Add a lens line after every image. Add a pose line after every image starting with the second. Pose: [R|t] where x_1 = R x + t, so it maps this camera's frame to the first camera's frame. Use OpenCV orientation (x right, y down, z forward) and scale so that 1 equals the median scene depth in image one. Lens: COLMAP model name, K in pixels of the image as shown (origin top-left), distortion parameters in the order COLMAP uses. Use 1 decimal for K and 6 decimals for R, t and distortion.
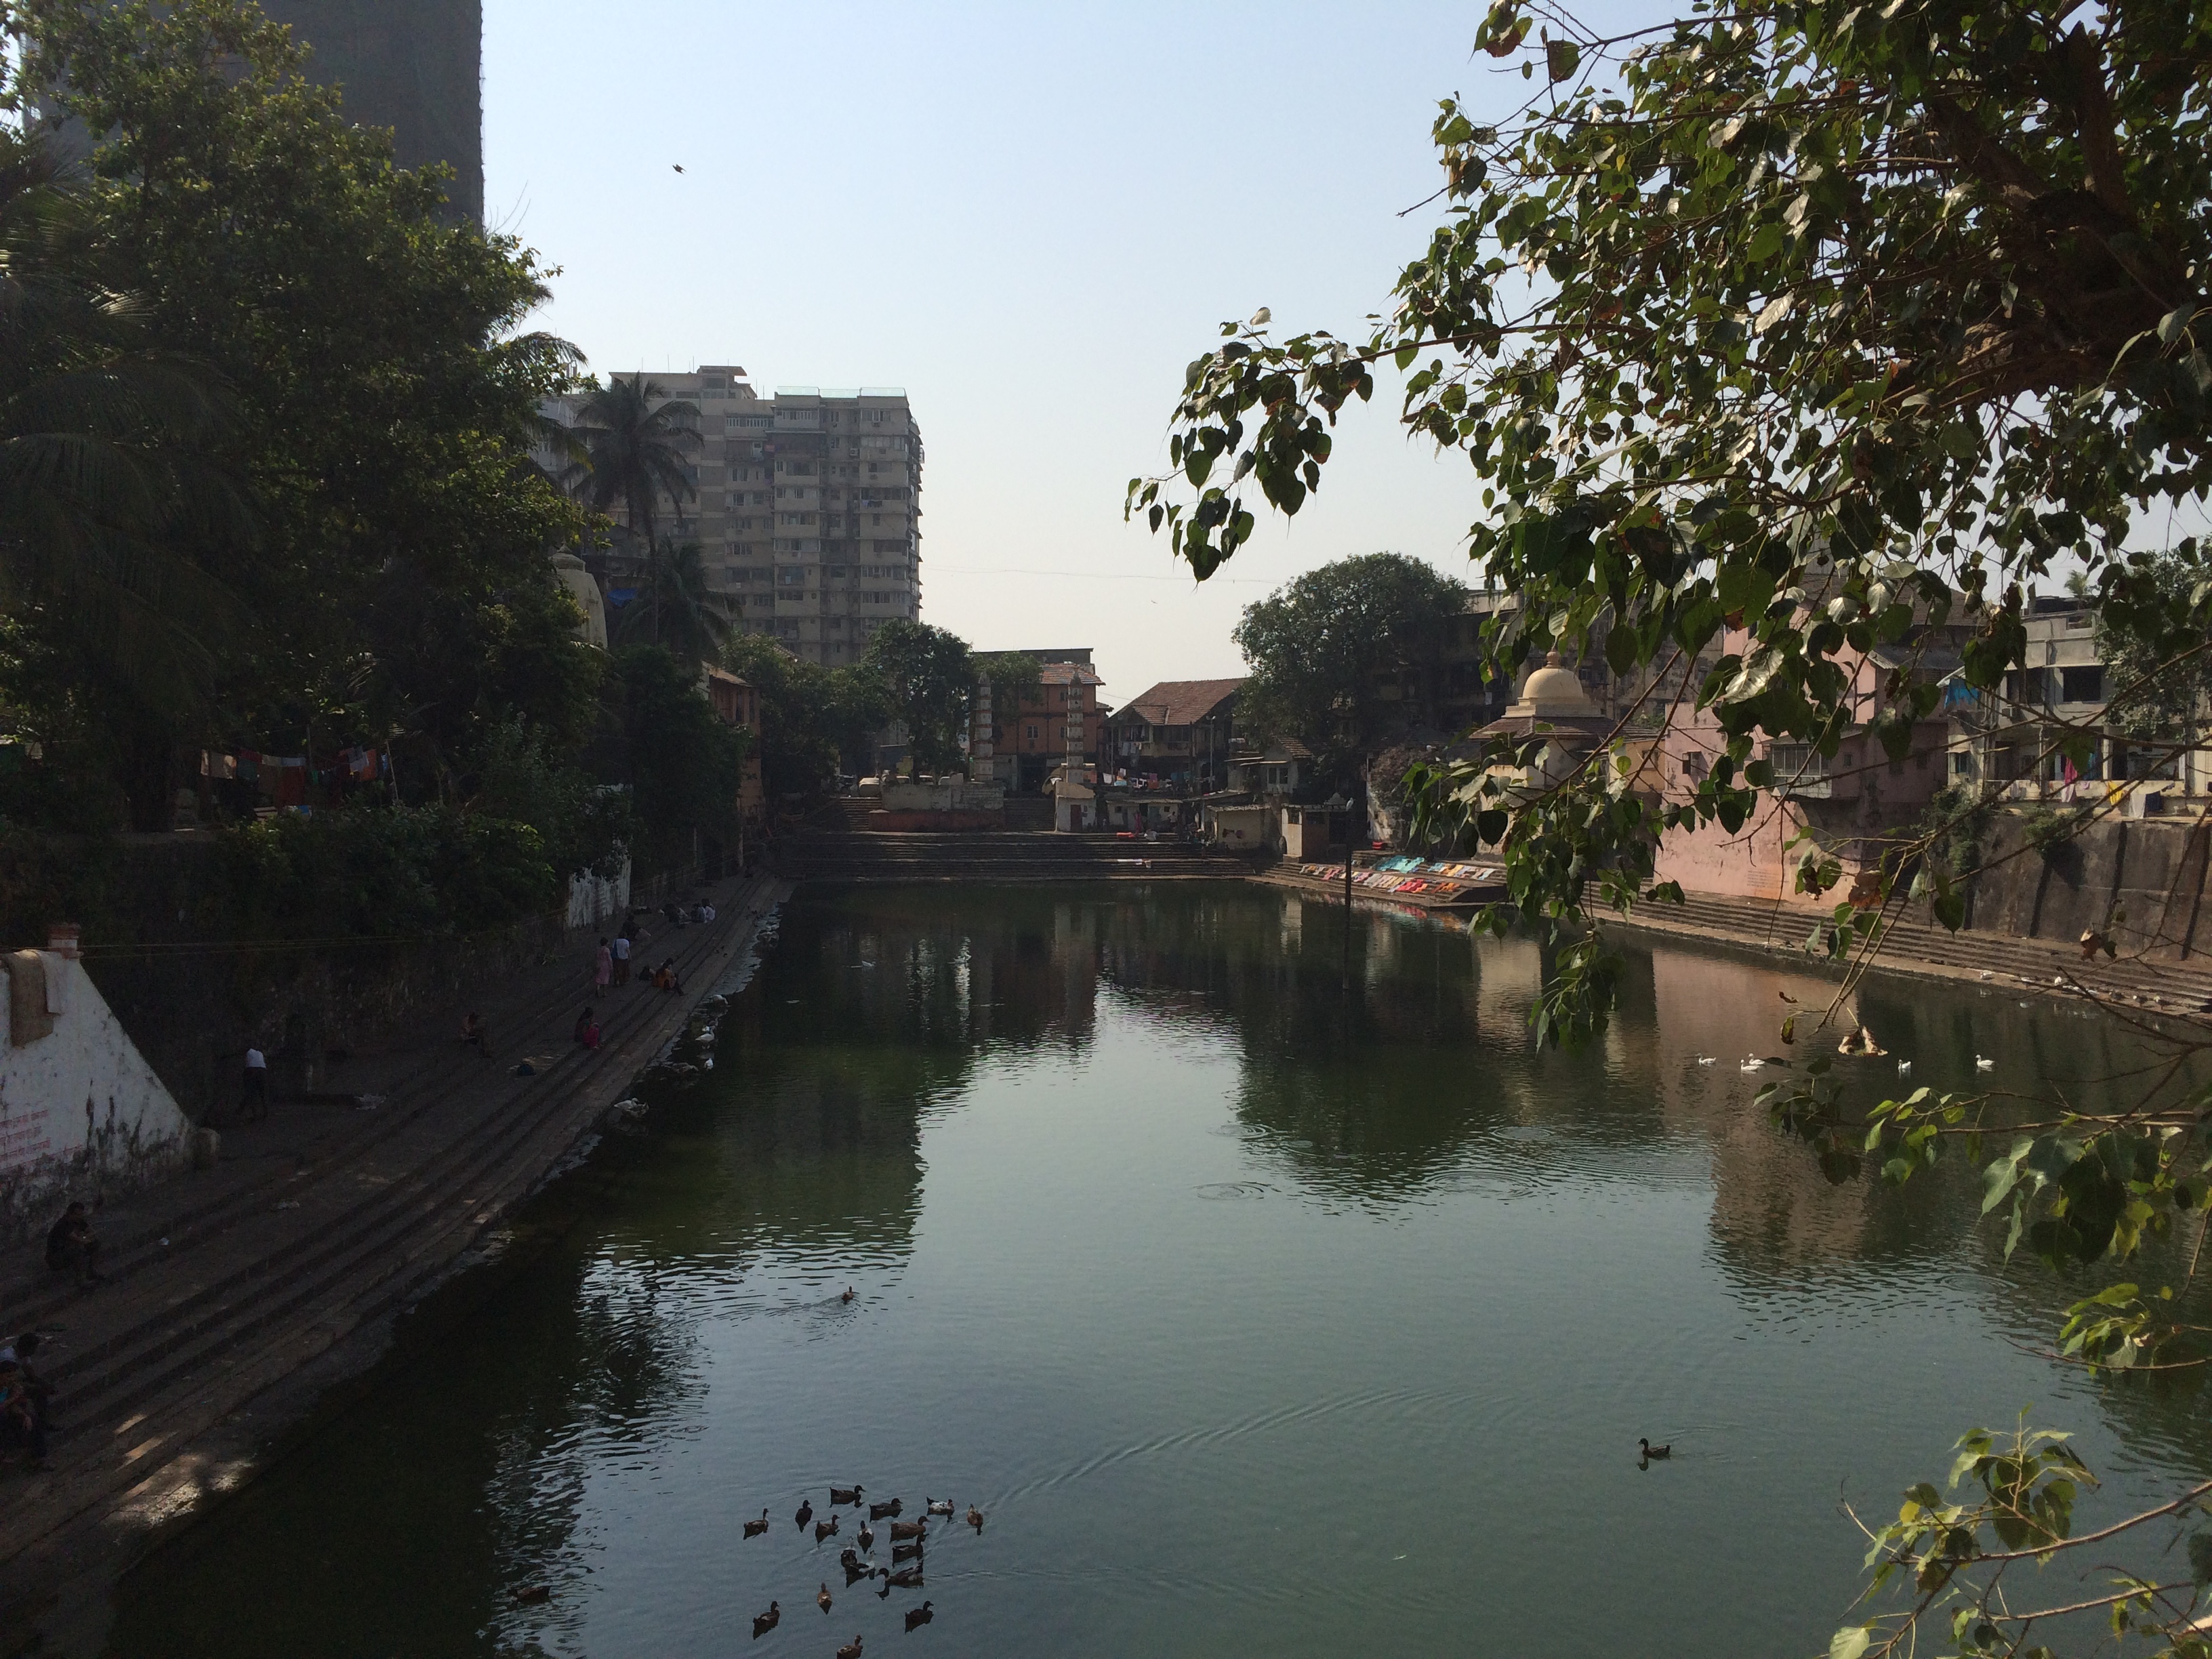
lens RADIAL K [[1860.3, 0, 1106.0], [0, 1860.3, 829.5], [0, 0, 1]] dist [0.027572, -0.001327]
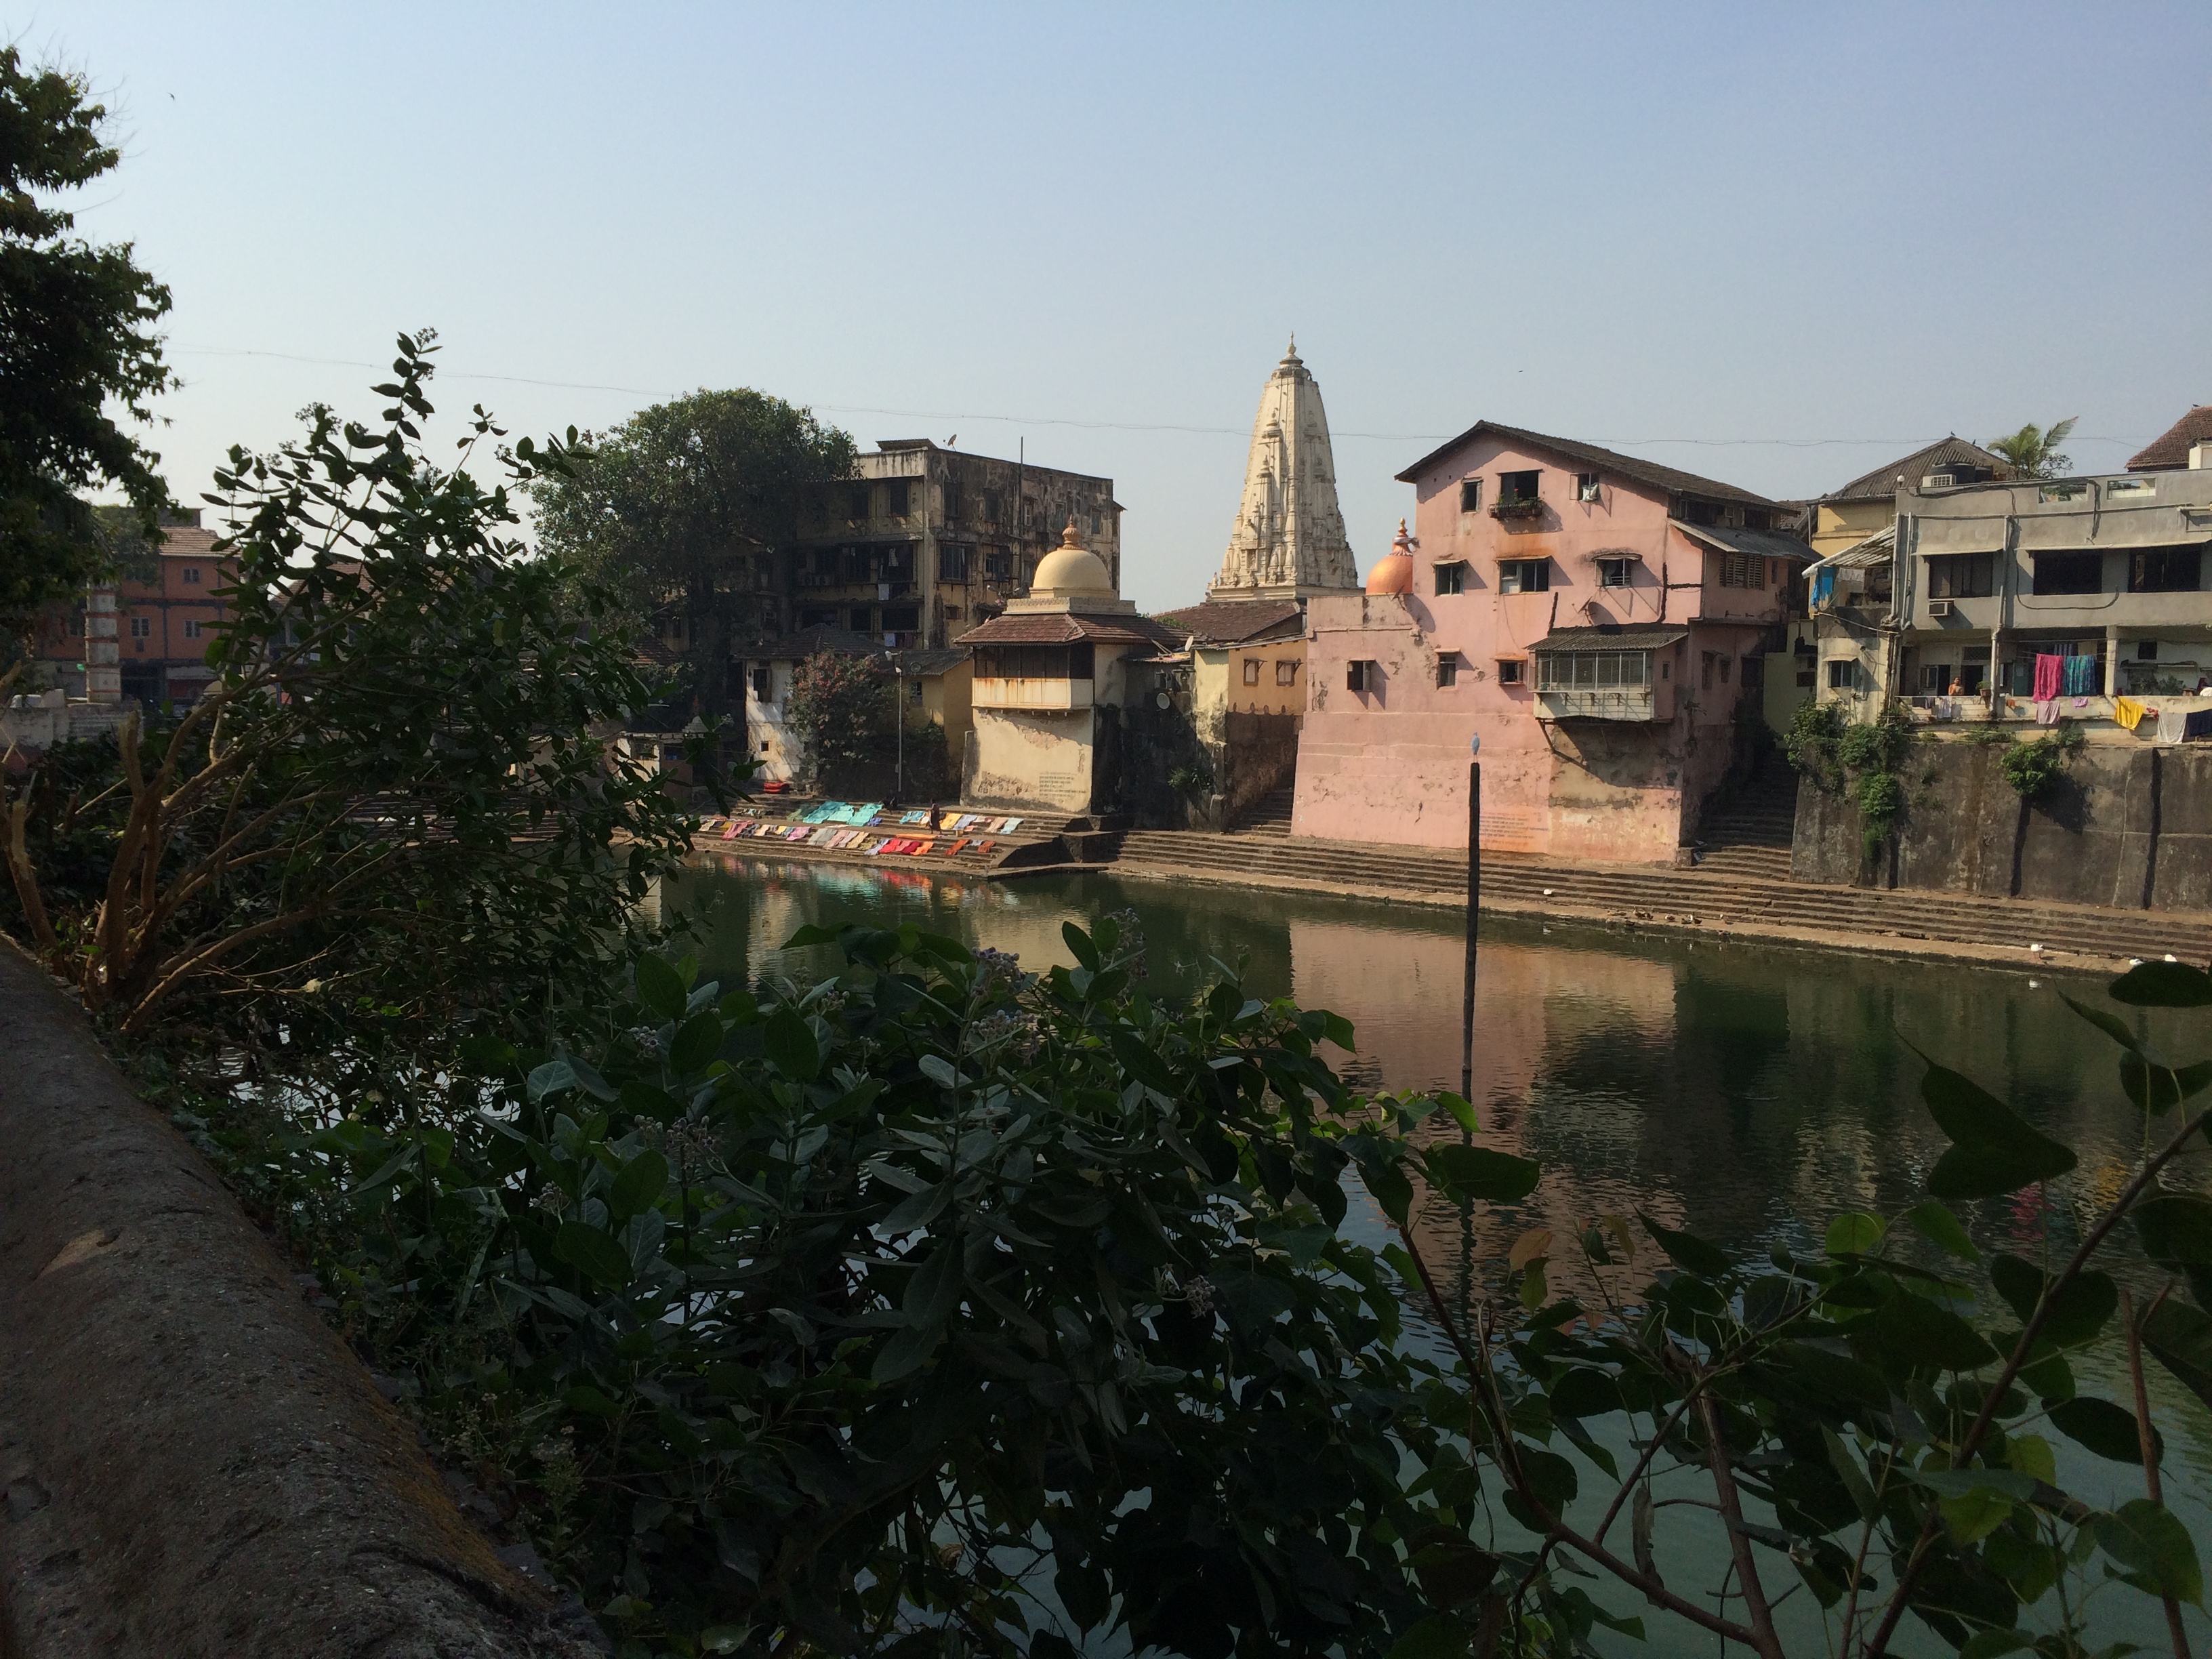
lens RADIAL K [[1860.3, 0, 1106.0], [0, 1860.3, 829.5], [0, 0, 1]] dist [0.027572, -0.001327]
pose [[0.846003, -0.040586, 0.531632, -0.224893], [0.017218, 0.998658, 0.048841, -0.014464], [-0.532901, -0.032166, 0.845566, 0.513566]]
